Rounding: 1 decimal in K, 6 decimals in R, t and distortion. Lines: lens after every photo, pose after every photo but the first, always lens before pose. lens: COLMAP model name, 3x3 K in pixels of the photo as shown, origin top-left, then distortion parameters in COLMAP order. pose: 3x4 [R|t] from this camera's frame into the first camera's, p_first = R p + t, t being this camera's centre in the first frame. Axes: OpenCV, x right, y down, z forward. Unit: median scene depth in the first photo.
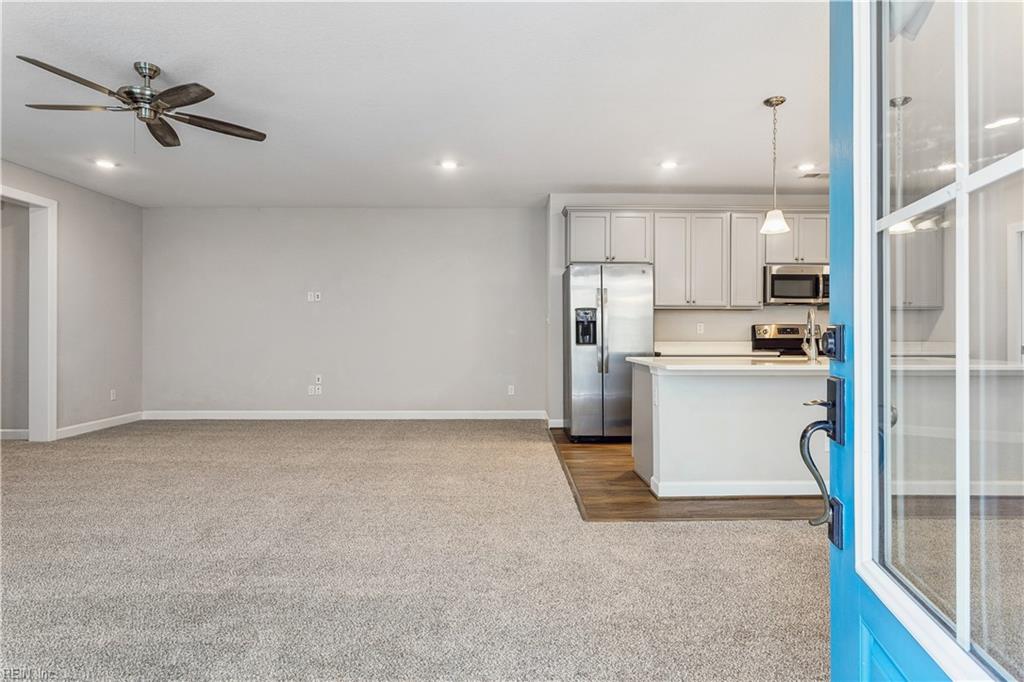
lens RADIAL K [[547.5, 0, 514.5], [0, 547.5, 338.1], [0, 0, 1]] dist [0.003757, -0.000046]
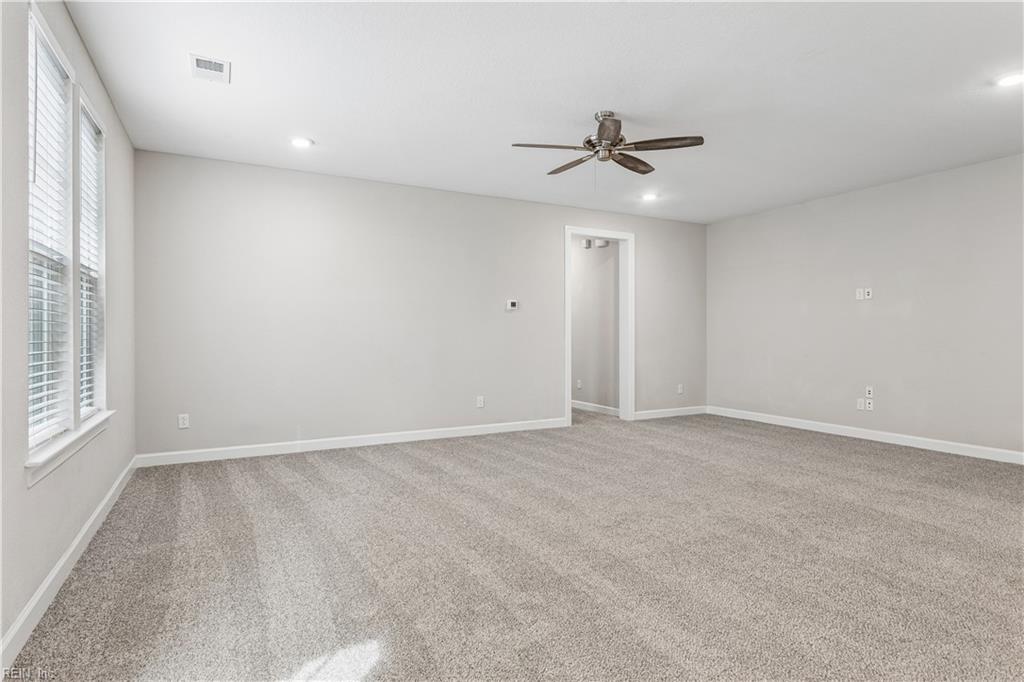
lens RADIAL K [[547.5, 0, 515.3], [0, 547.5, 339.7], [0, 0, 1]] dist [0.003757, -0.000046]
pose [[0.464515, 0.008841, -0.885521, 0.166103], [-0.006400, 0.999958, 0.006626, -0.009053], [0.885542, 0.002590, 0.464552, 0.162905]]
